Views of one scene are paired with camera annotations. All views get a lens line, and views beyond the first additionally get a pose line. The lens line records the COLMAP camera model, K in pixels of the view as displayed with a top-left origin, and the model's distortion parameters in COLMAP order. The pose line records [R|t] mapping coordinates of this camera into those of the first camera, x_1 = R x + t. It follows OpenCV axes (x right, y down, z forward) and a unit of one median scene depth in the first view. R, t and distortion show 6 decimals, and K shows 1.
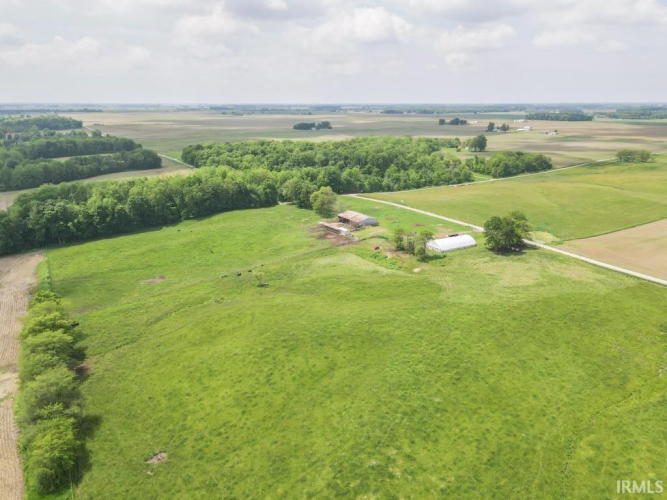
lens RADIAL K [[486.5, 0, 333.5], [0, 486.5, 250.0], [0, 0, 1]] dist [0.026608, -0.020272]
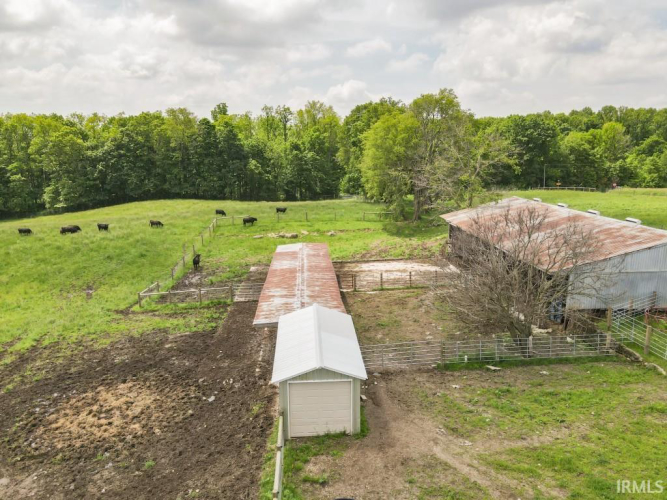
lens RADIAL K [[486.5, 0, 334.2], [0, 486.5, 248.3], [0, 0, 1]] dist [0.026608, -0.020272]
pose [[0.885917, 0.091347, -0.454760, 0.037021], [-0.129316, 0.990185, -0.053024, -0.035950], [0.445453, 0.105783, 0.889034, 0.618756]]
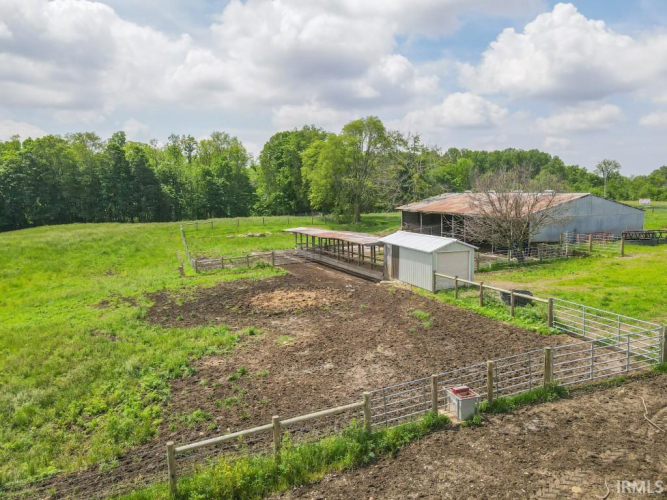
lens RADIAL K [[486.5, 0, 332.0], [0, 486.5, 250.5], [0, 0, 1]] dist [0.026608, -0.020272]
pose [[0.983819, 0.016845, -0.178372, 0.011429], [-0.047111, 0.984859, -0.166835, -0.013140], [0.172861, 0.172539, 0.969716, 0.585850]]
